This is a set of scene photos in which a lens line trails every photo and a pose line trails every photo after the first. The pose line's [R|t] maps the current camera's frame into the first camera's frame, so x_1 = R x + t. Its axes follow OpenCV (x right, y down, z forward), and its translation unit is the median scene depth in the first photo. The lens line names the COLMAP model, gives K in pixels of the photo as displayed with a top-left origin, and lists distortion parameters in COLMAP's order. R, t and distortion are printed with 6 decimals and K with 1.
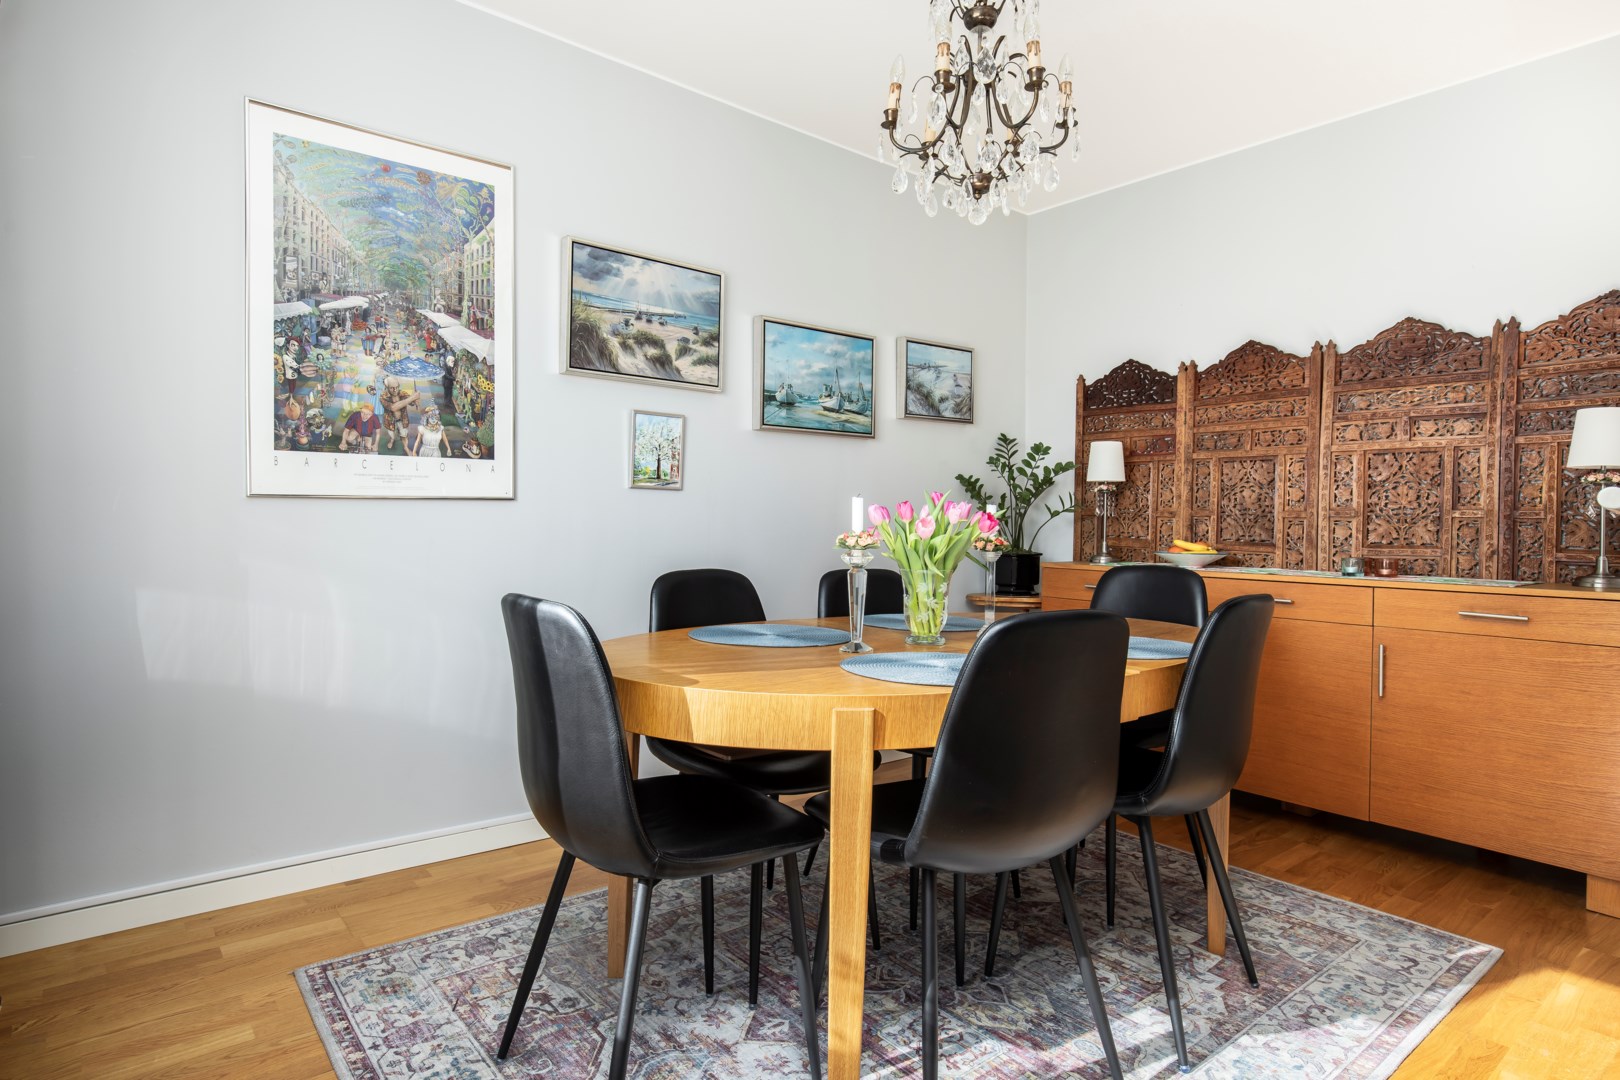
lens RADIAL K [[894.4, 0, 810.0], [0, 894.4, 535.3], [0, 0, 1]] dist [0.011973, -0.006077]
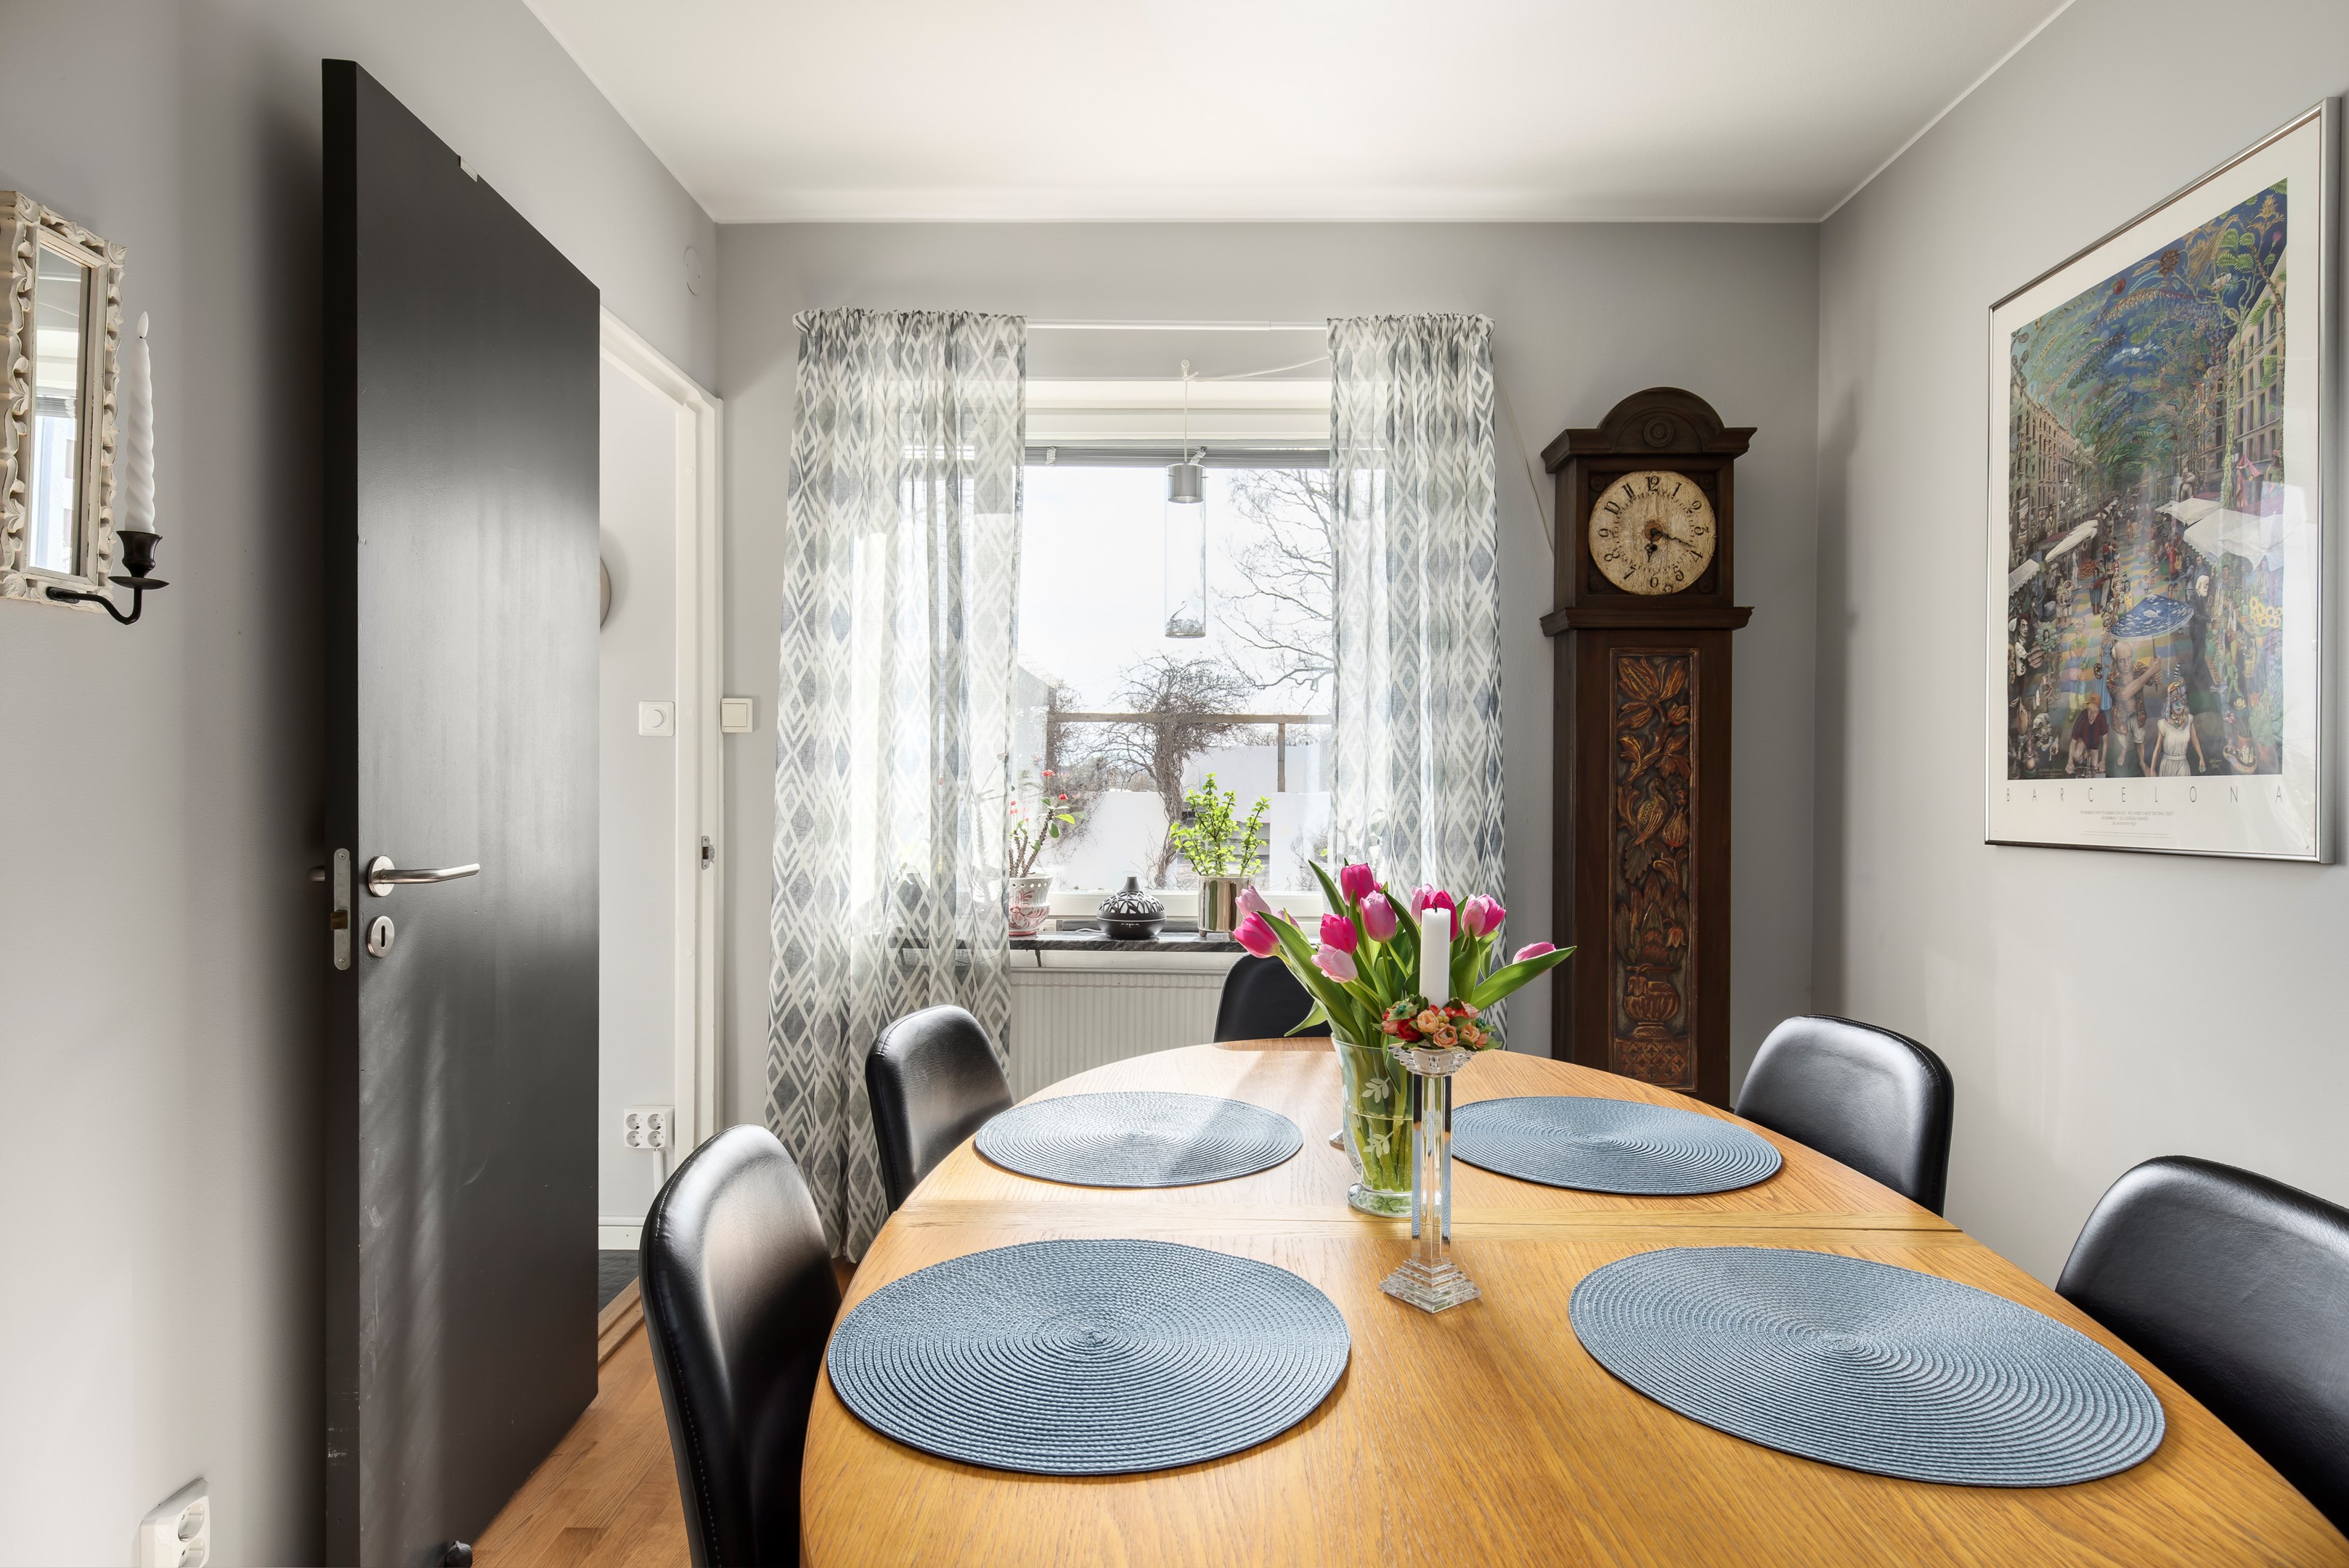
lens RADIAL K [[1296.7, 0, 1175.3], [0, 1296.7, 787.0], [0, 0, 1]] dist [0.011973, -0.006077]
pose [[-0.659437, -0.010751, -0.751683, 0.576067], [-0.021892, 0.999748, 0.004907, -0.076163], [0.751441, 0.019692, -0.659507, 1.126841]]
